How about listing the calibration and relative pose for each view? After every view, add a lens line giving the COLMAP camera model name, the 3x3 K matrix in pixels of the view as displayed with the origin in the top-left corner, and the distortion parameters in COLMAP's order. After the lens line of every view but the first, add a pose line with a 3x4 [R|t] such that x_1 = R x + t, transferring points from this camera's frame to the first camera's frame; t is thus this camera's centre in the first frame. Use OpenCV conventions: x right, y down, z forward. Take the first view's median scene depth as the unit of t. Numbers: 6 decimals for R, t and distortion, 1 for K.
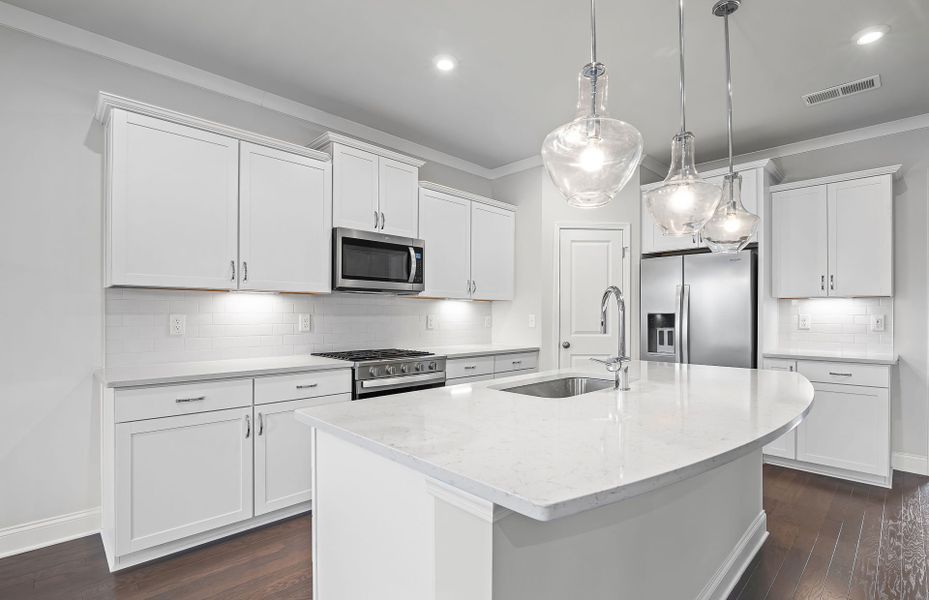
lens RADIAL K [[433.4, 0, 469.5], [0, 433.4, 311.3], [0, 0, 1]] dist [-0.002156, -0.000046]
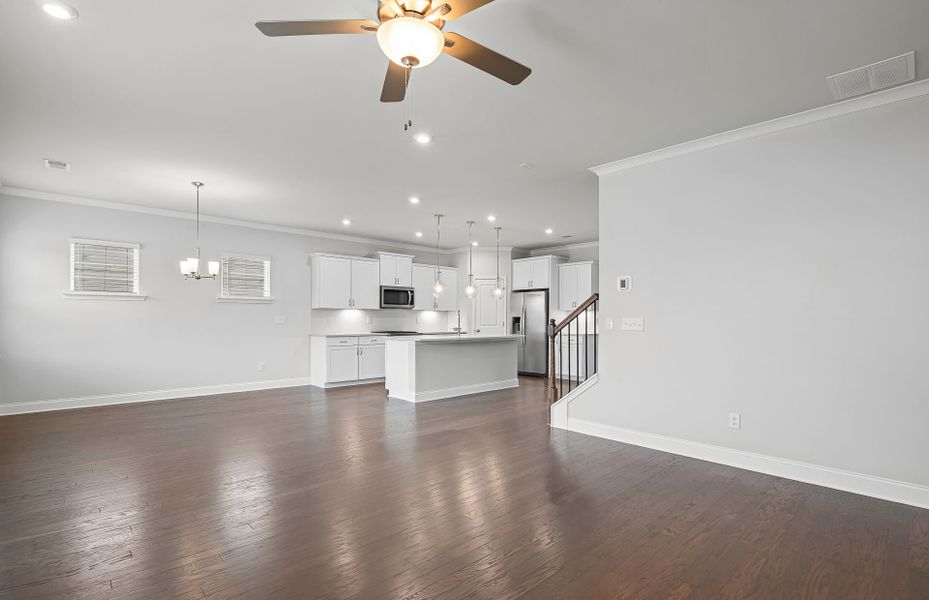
lens RADIAL K [[433.4, 0, 469.5], [0, 433.4, 311.3], [0, 0, 1]] dist [-0.002156, -0.000046]
pose [[0.999877, 0.001508, -0.015639, 0.261293], [-0.001649, 0.999958, -0.008970, -0.004747], [0.015624, 0.008995, 0.999837, -1.540706]]
